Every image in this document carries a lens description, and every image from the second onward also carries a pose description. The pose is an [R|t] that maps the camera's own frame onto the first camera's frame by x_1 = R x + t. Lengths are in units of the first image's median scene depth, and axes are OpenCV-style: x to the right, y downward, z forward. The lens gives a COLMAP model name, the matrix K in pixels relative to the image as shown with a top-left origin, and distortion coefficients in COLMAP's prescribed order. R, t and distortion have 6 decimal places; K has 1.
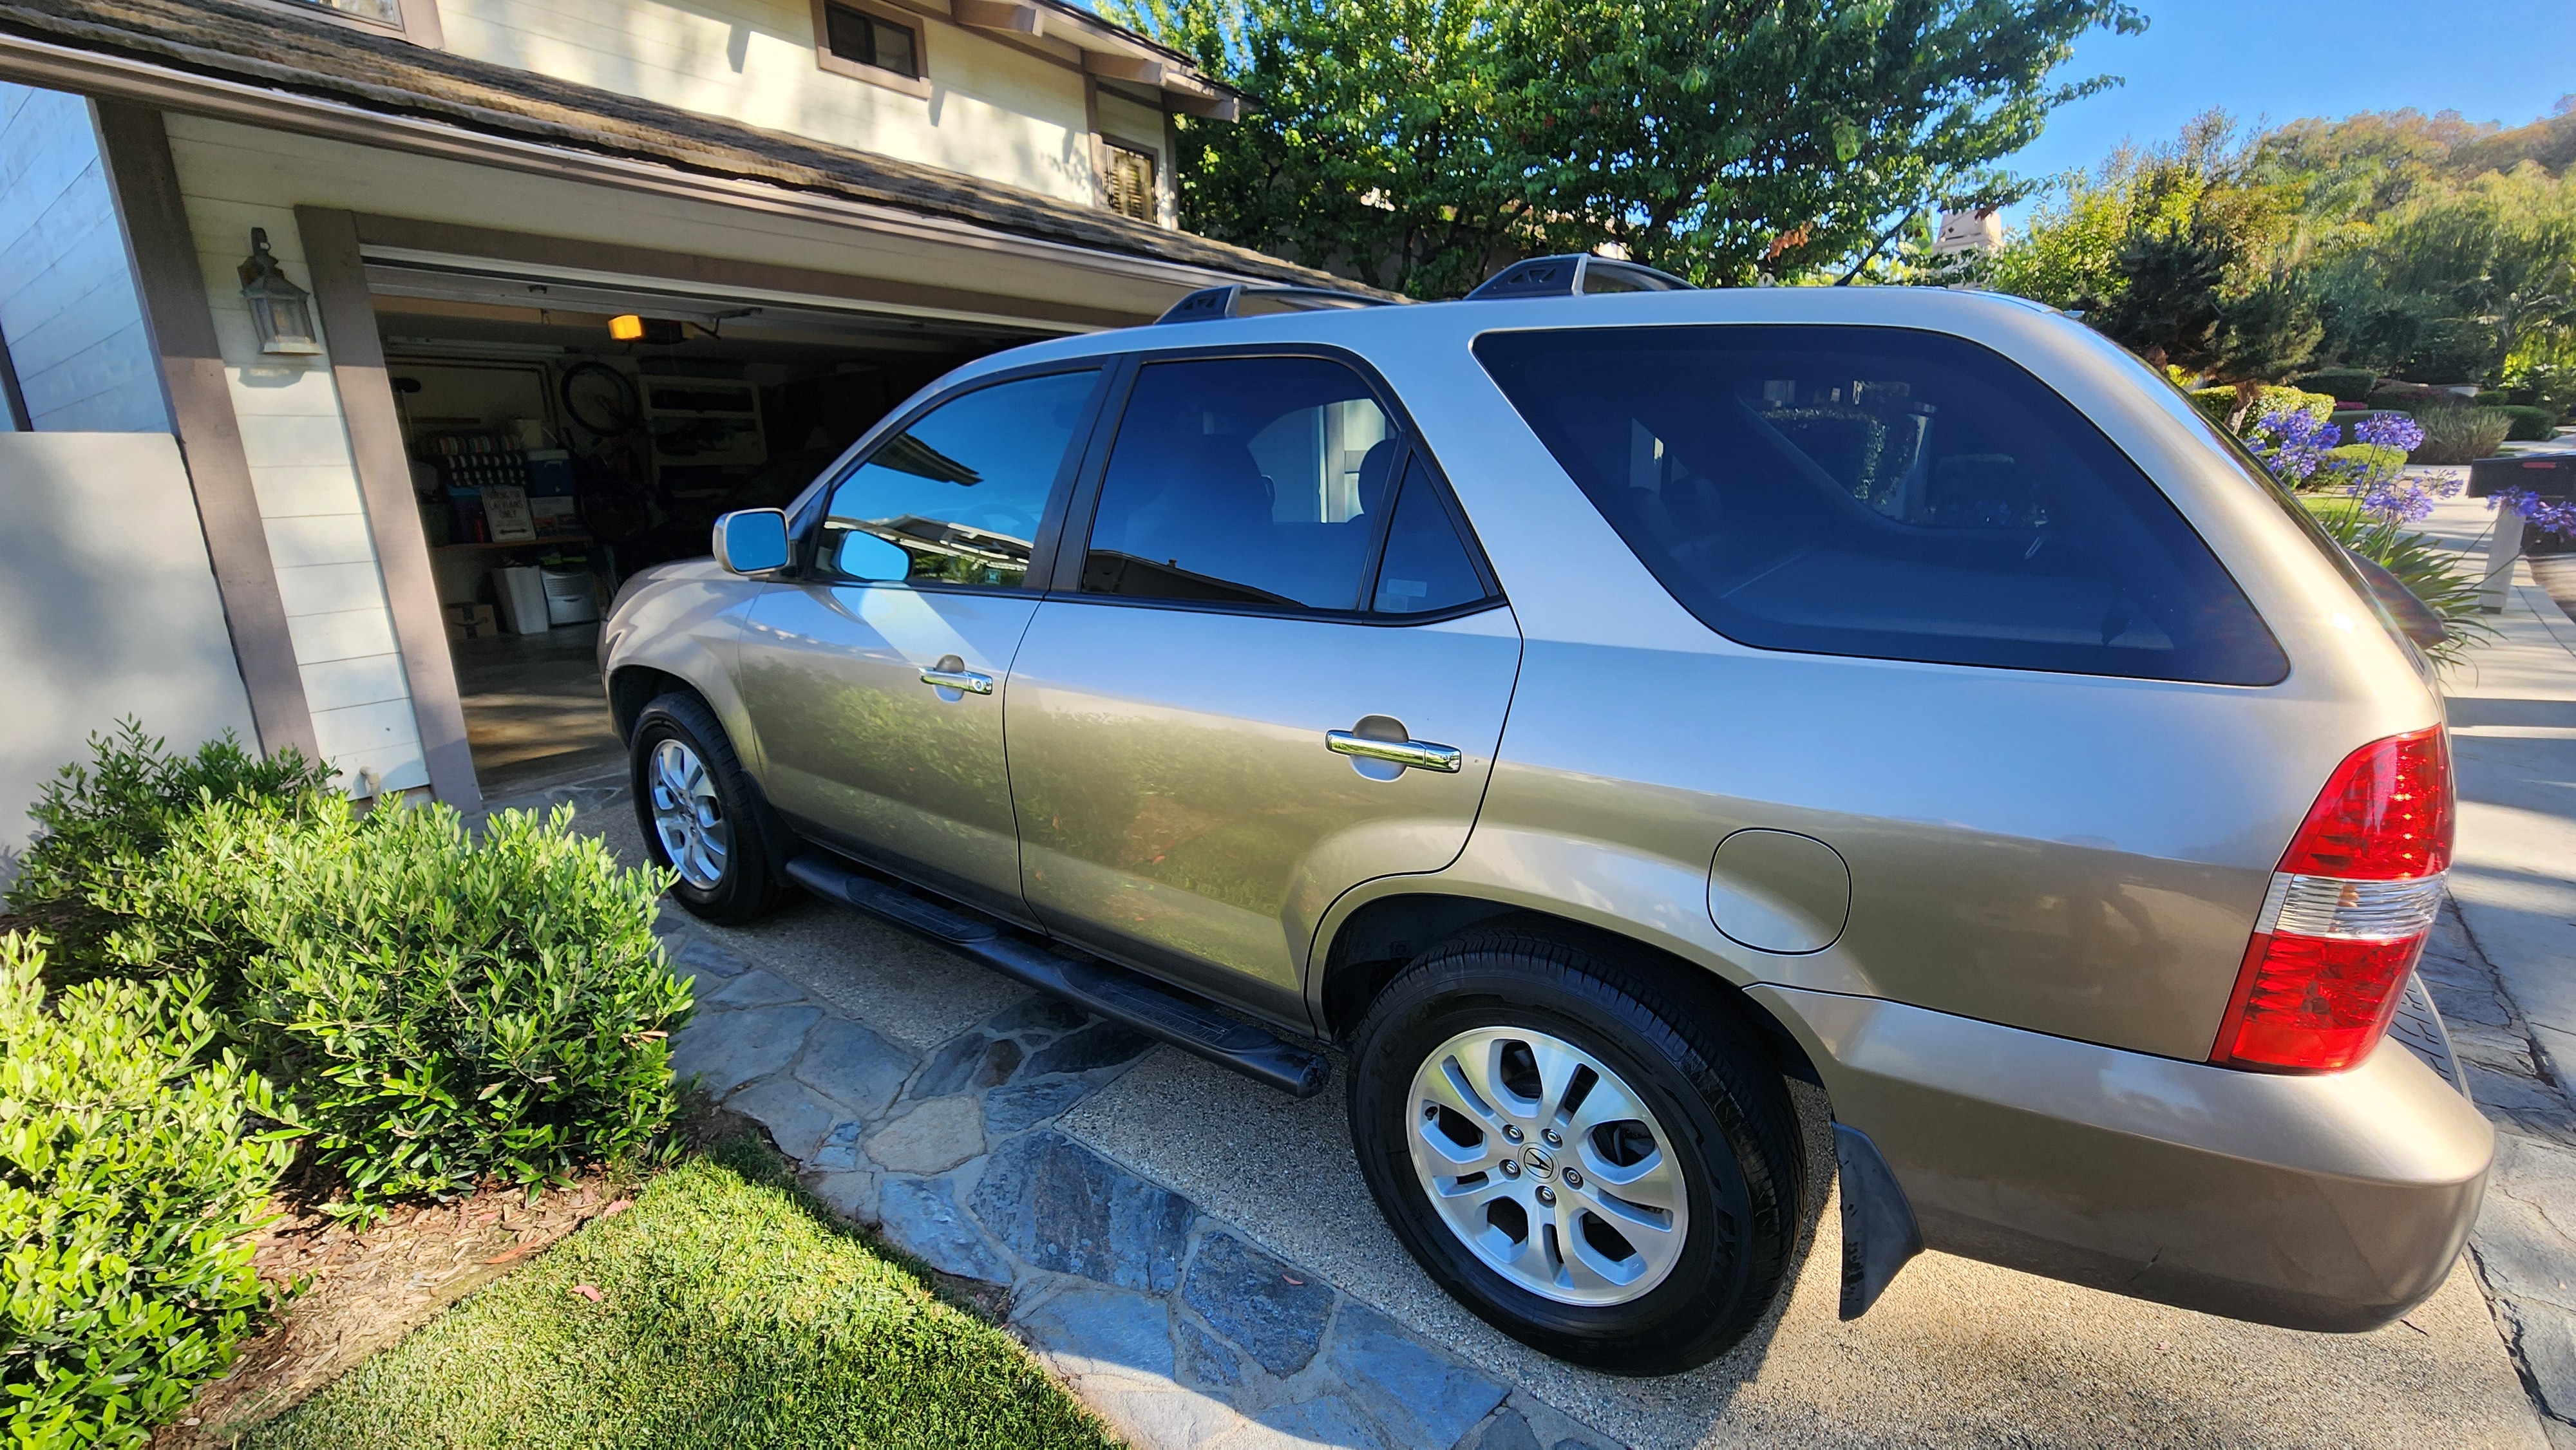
lens RADIAL K [[1090.0, 0, 1288.0], [0, 1090.0, 725.0], [0, 0, 1]] dist [0.003056, -0.000202]
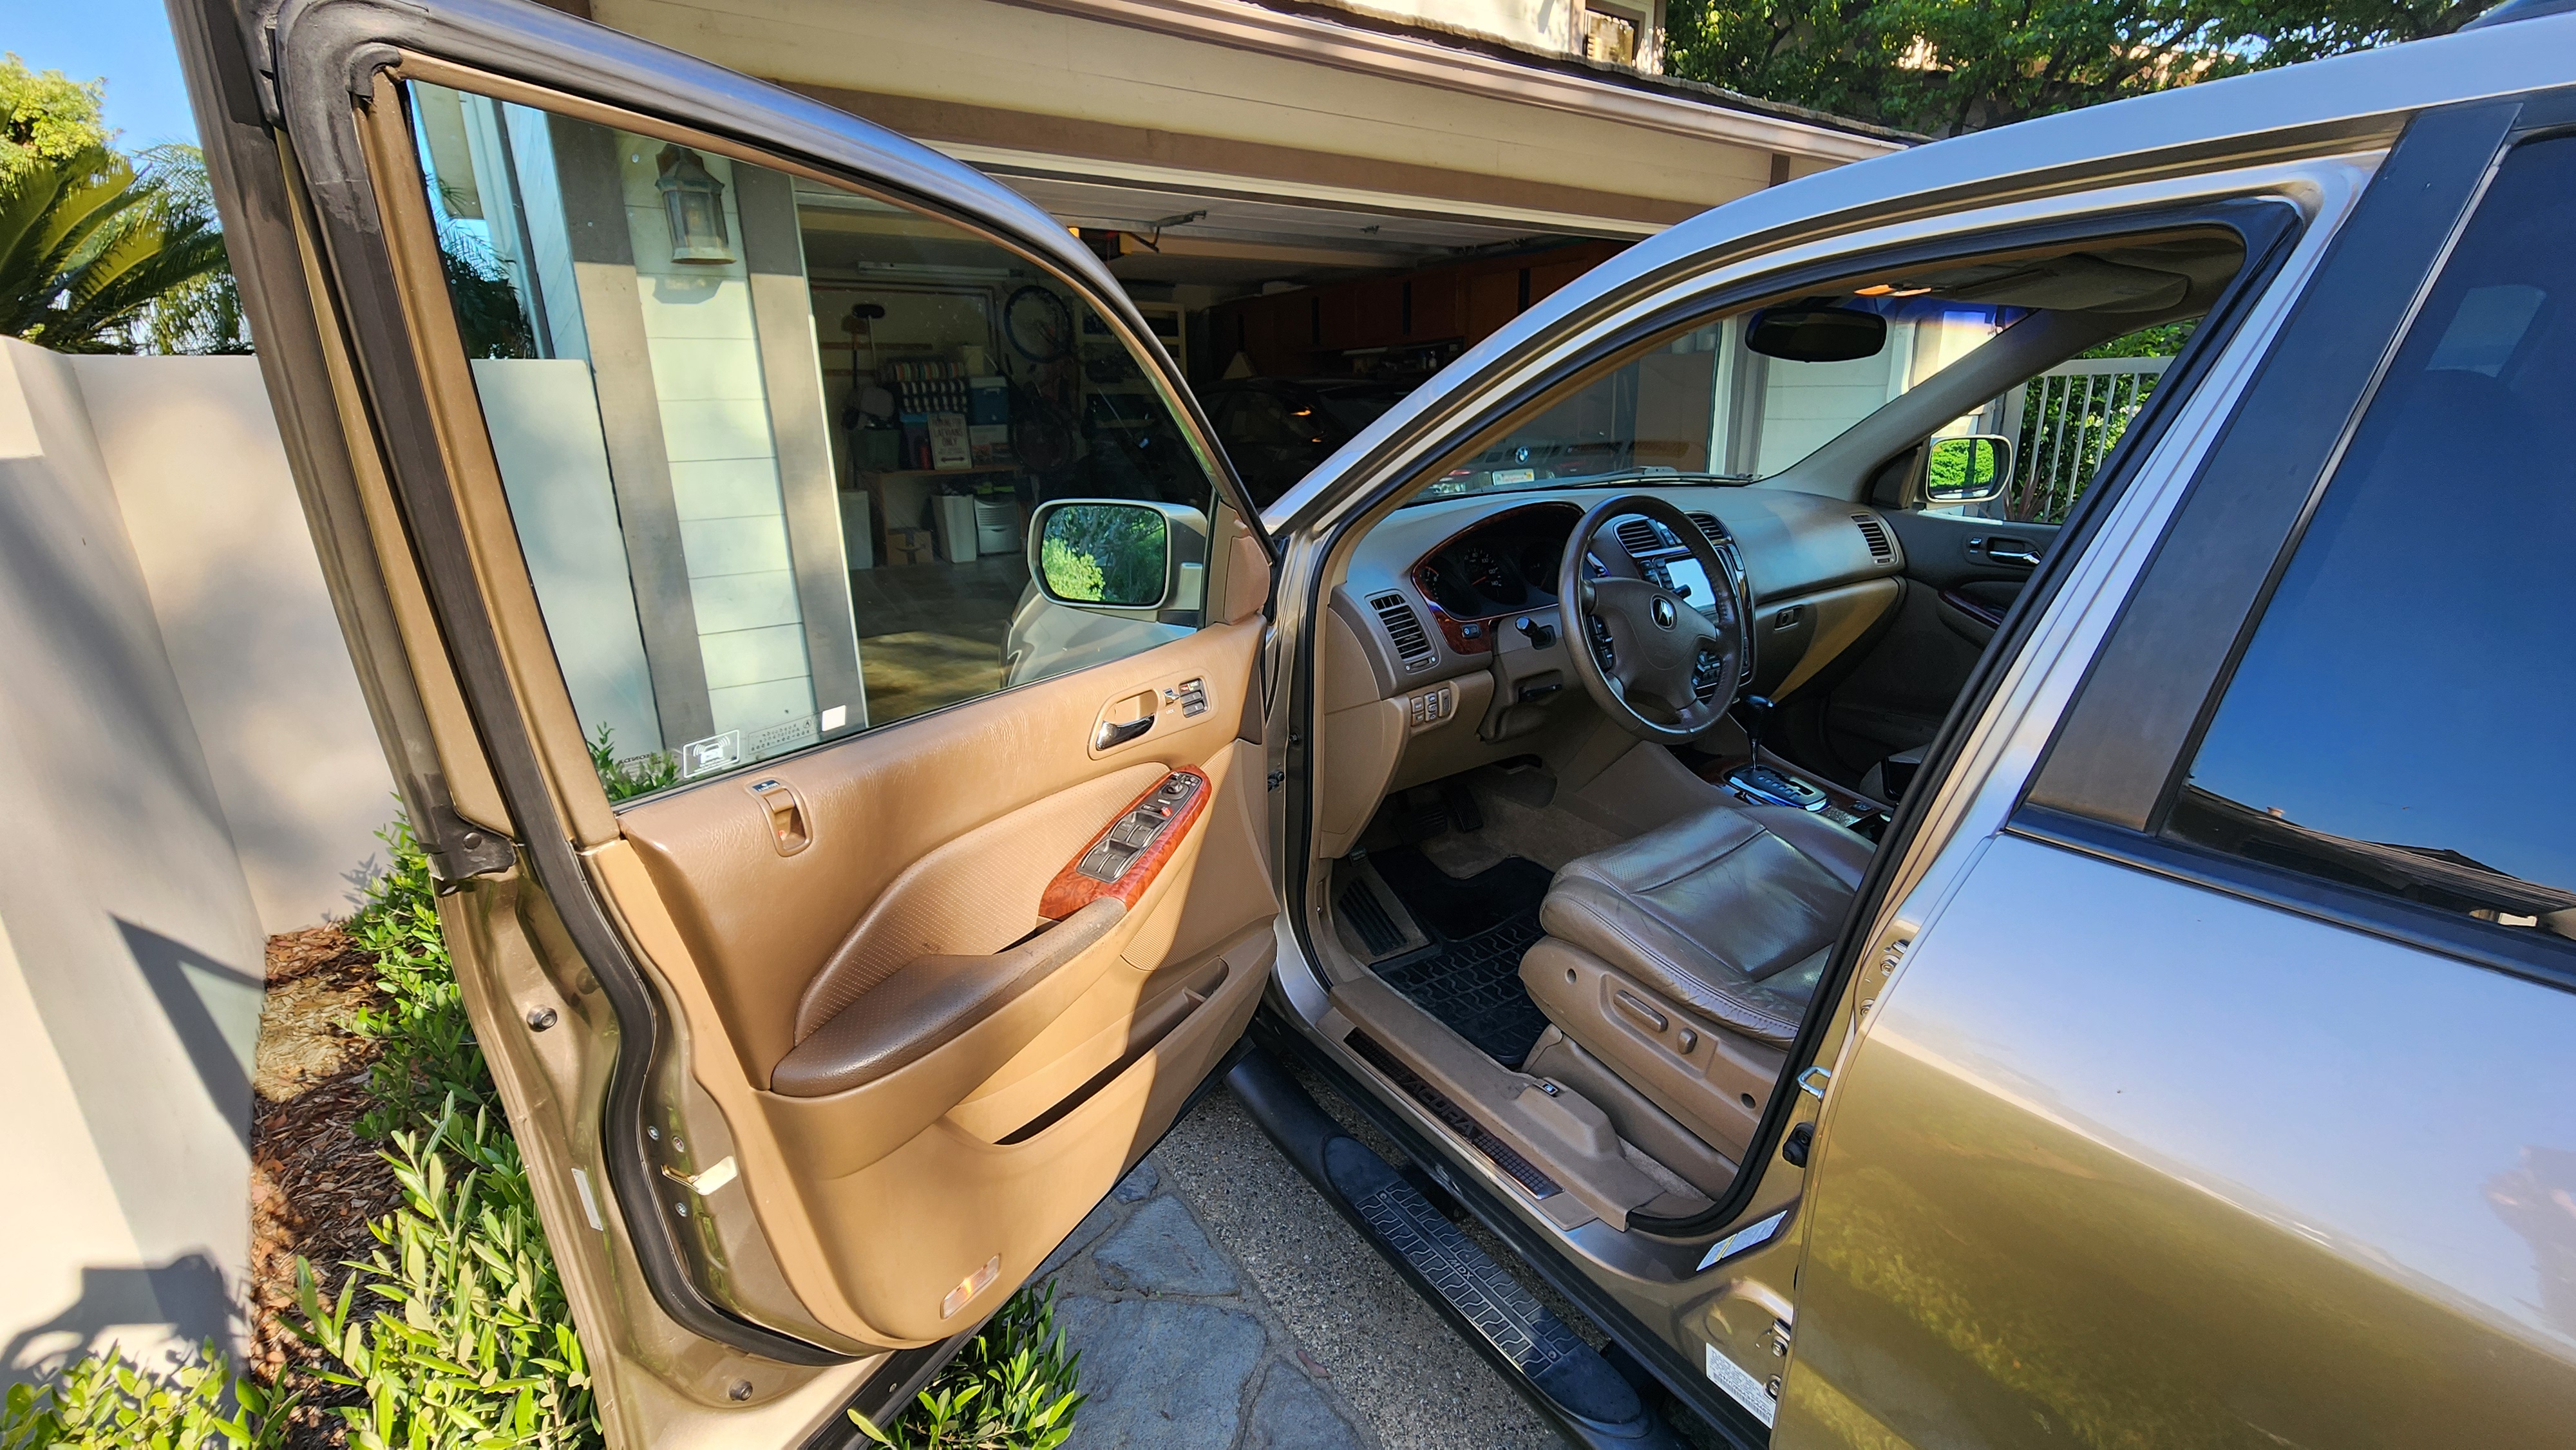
lens RADIAL K [[1090.0, 0, 1288.0], [0, 1090.0, 725.0], [0, 0, 1]] dist [0.003056, -0.000202]
pose [[0.944483, 0.106423, -0.310846, -0.081760], [-0.087264, 0.993362, 0.074949, -0.036928], [0.316759, -0.043662, 0.947501, 0.138328]]
